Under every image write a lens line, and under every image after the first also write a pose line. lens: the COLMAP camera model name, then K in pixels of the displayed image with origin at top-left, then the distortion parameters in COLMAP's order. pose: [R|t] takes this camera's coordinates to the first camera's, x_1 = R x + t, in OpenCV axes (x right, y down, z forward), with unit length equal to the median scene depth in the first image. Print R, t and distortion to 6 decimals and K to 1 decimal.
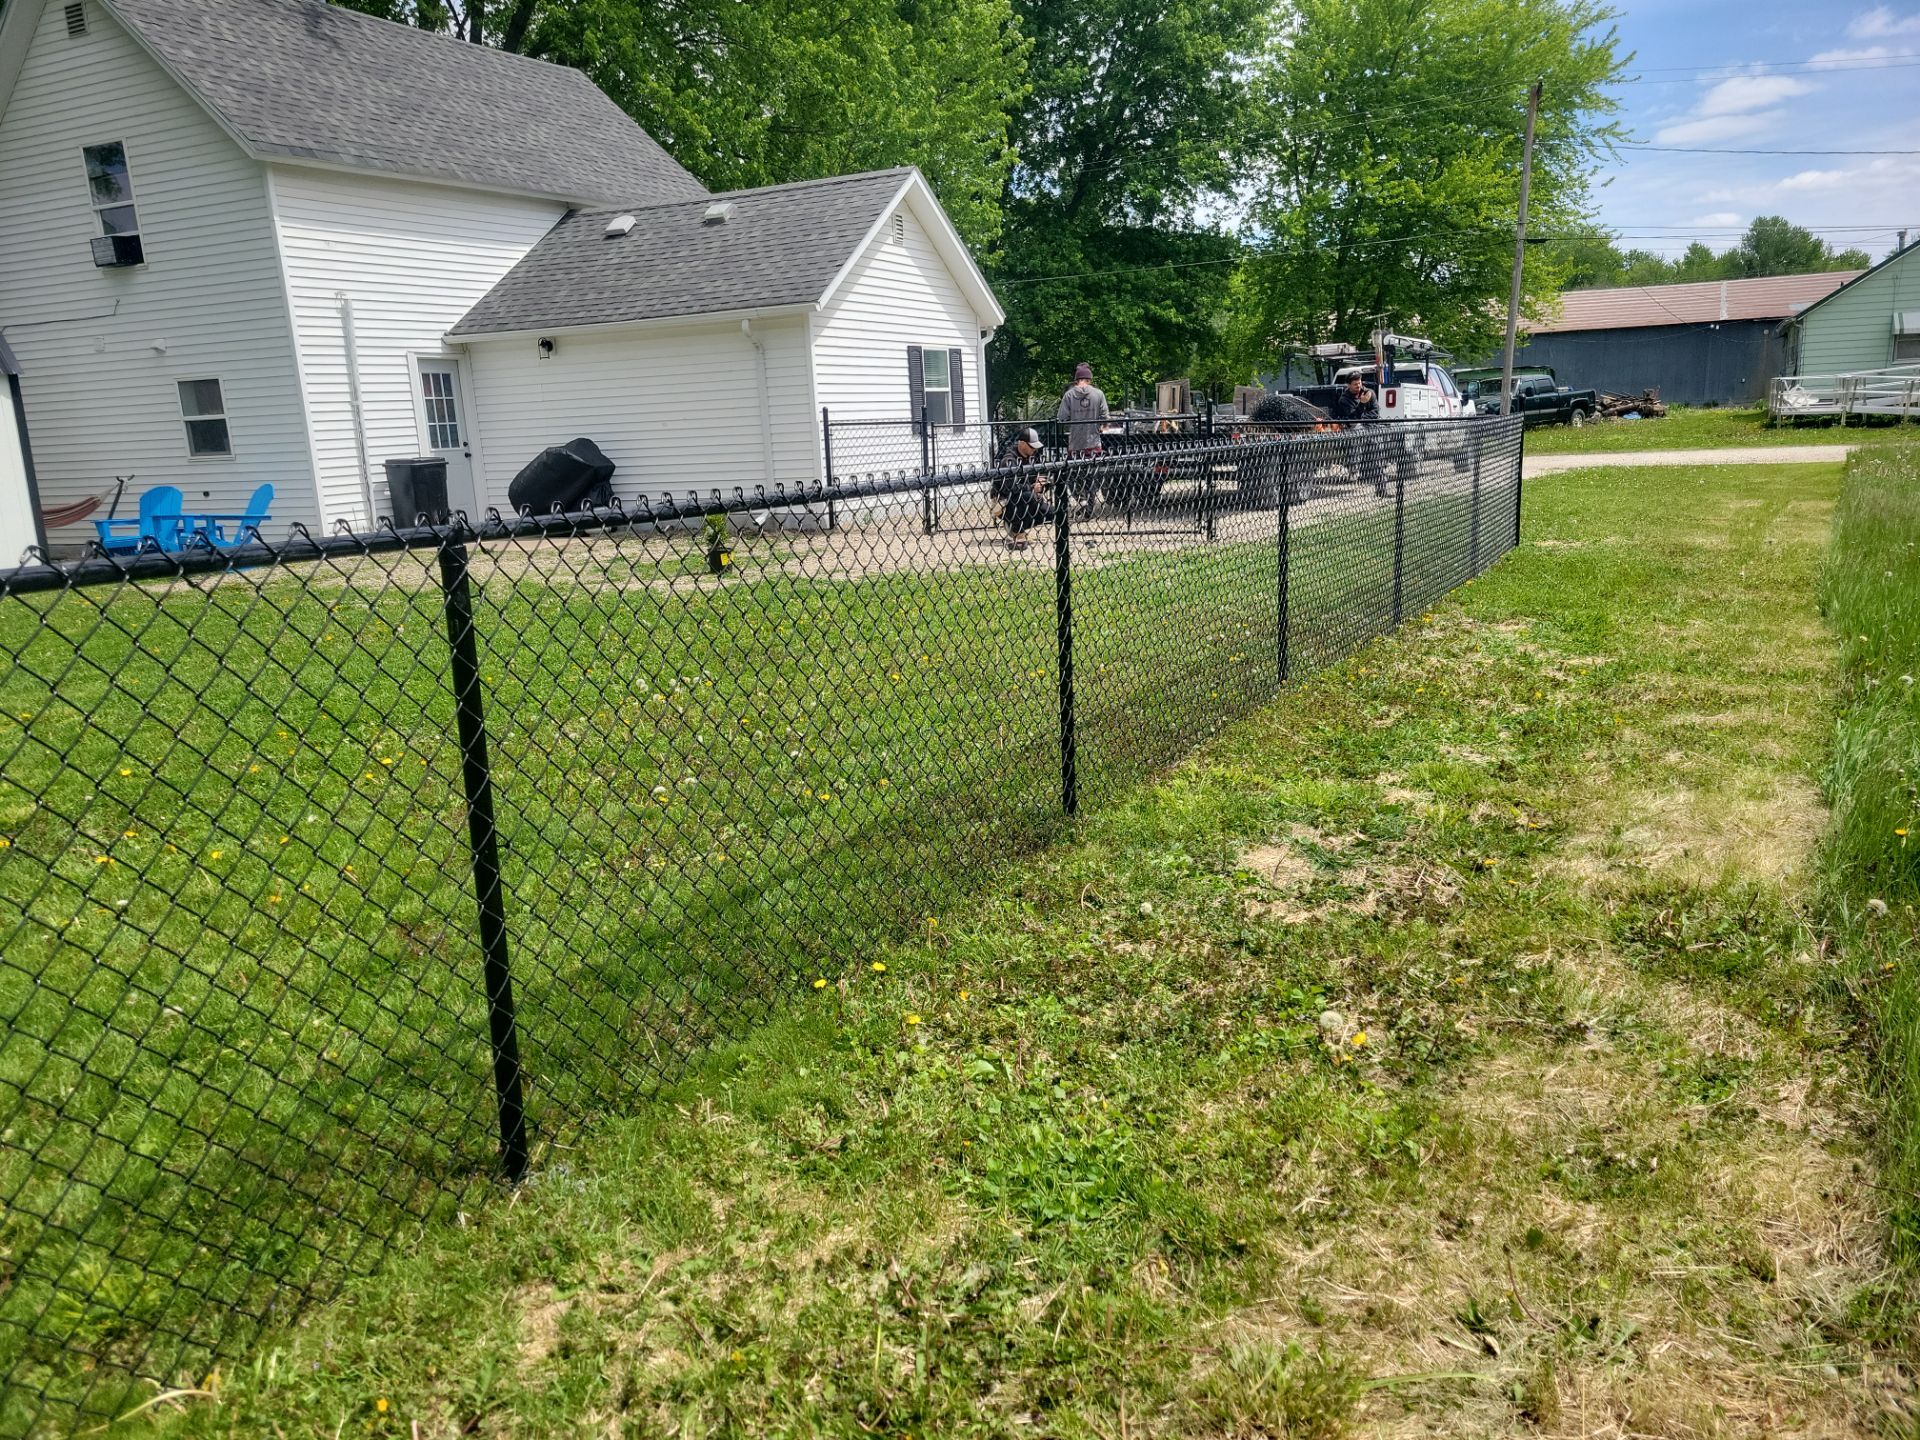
lens RADIAL K [[1408.8, 0, 960.0], [0, 1408.8, 720.0], [0, 0, 1]] dist [0.035108, -0.008449]
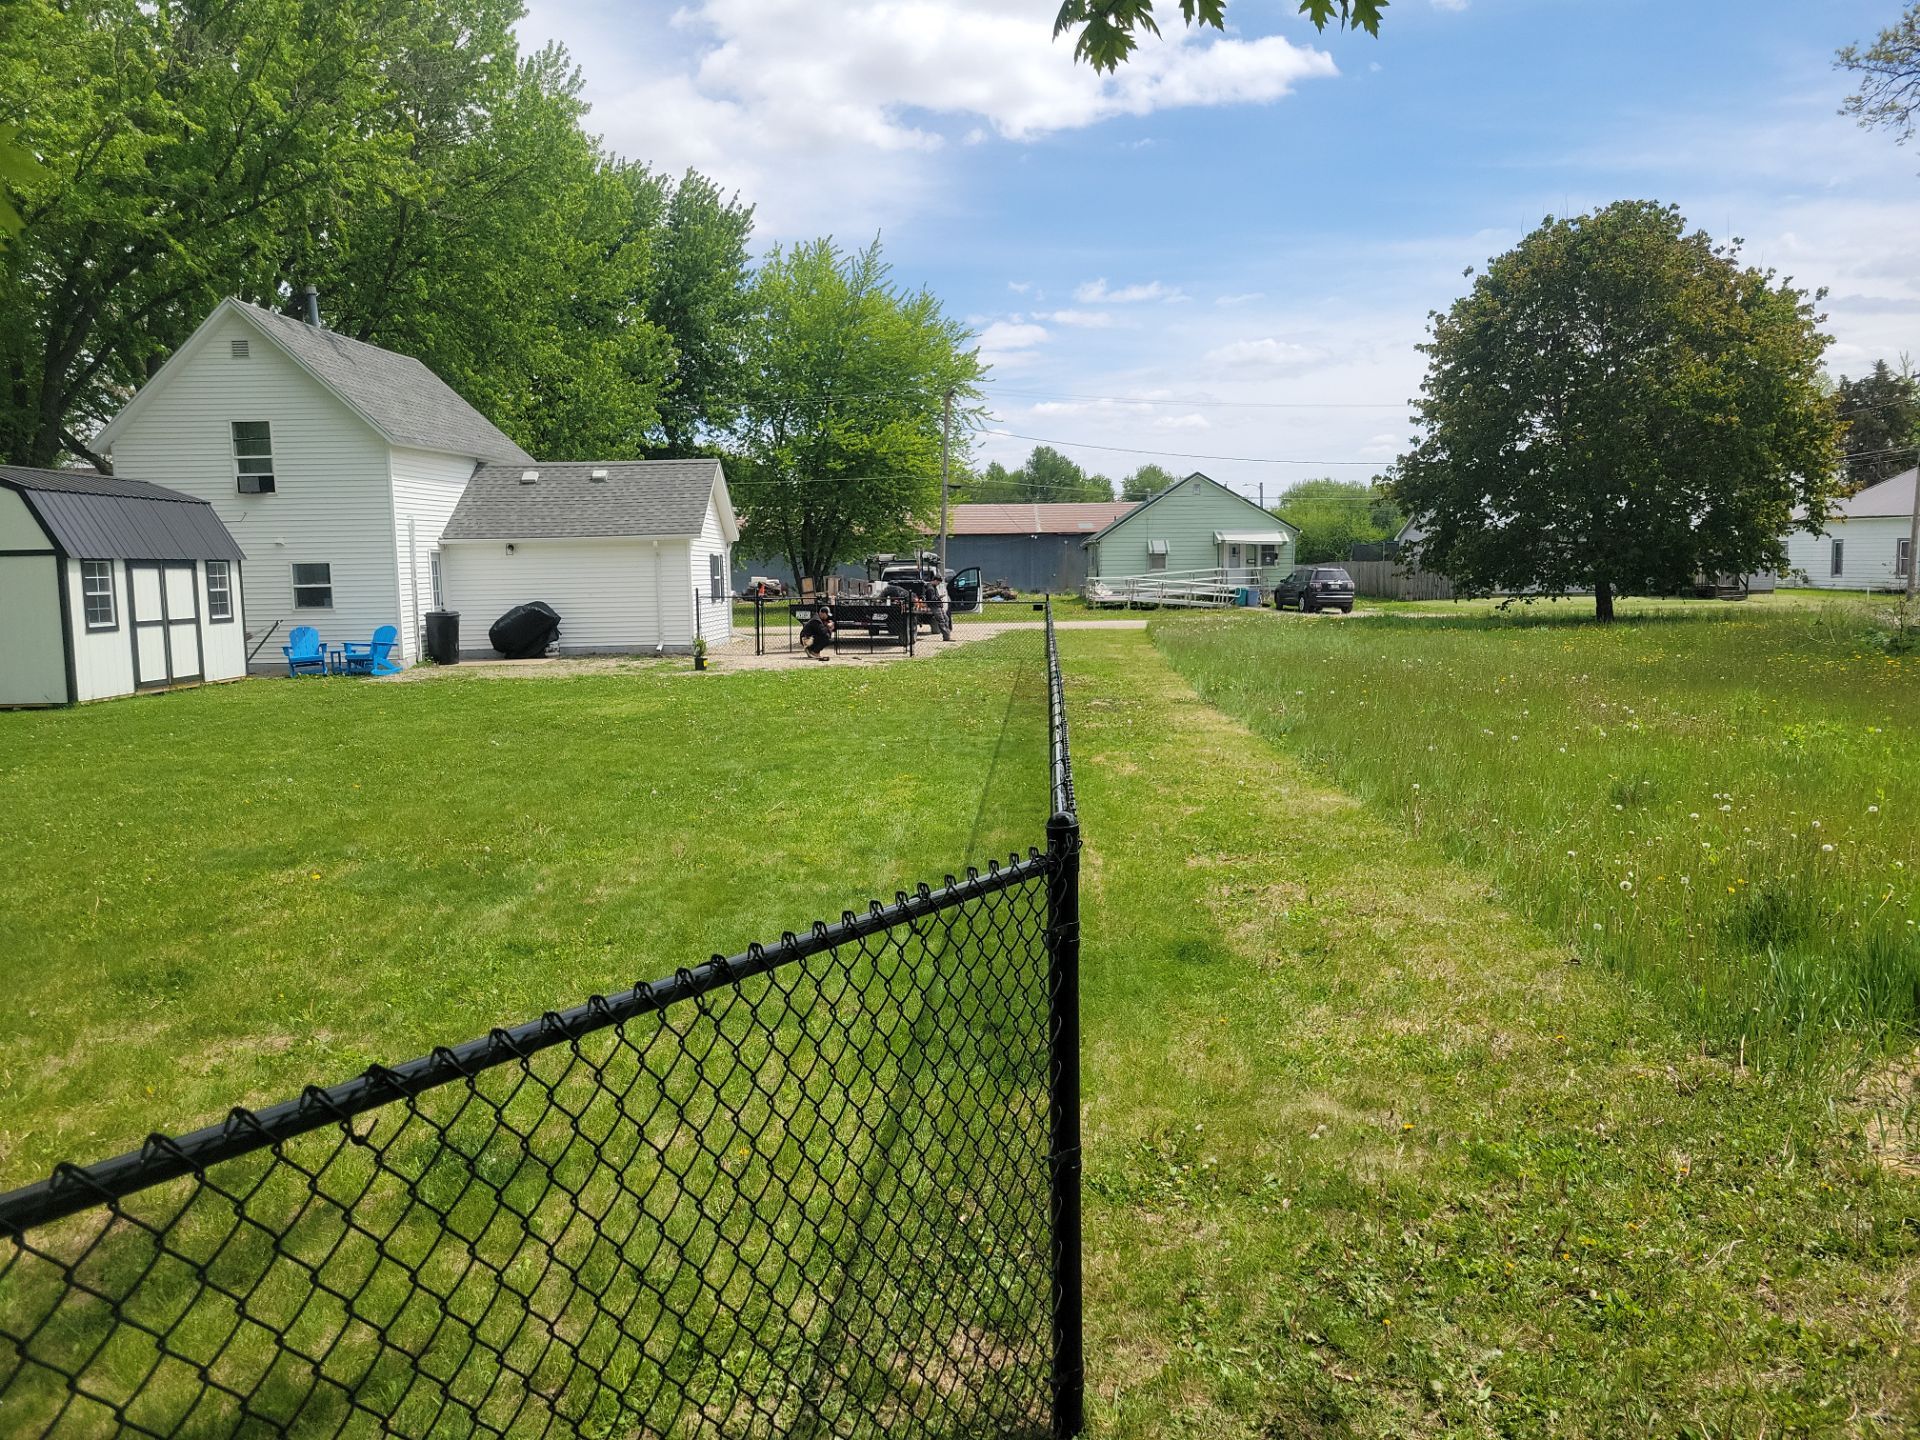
lens RADIAL K [[1425.3, 0, 956.9], [0, 1425.3, 749.5], [0, 0, 1]] dist [0.036258, 0.000003]
pose [[0.900762, -0.026059, 0.433531, -0.250965], [0.068508, 0.994227, -0.082579, 0.069322], [-0.428876, 0.104085, 0.897347, -0.333923]]
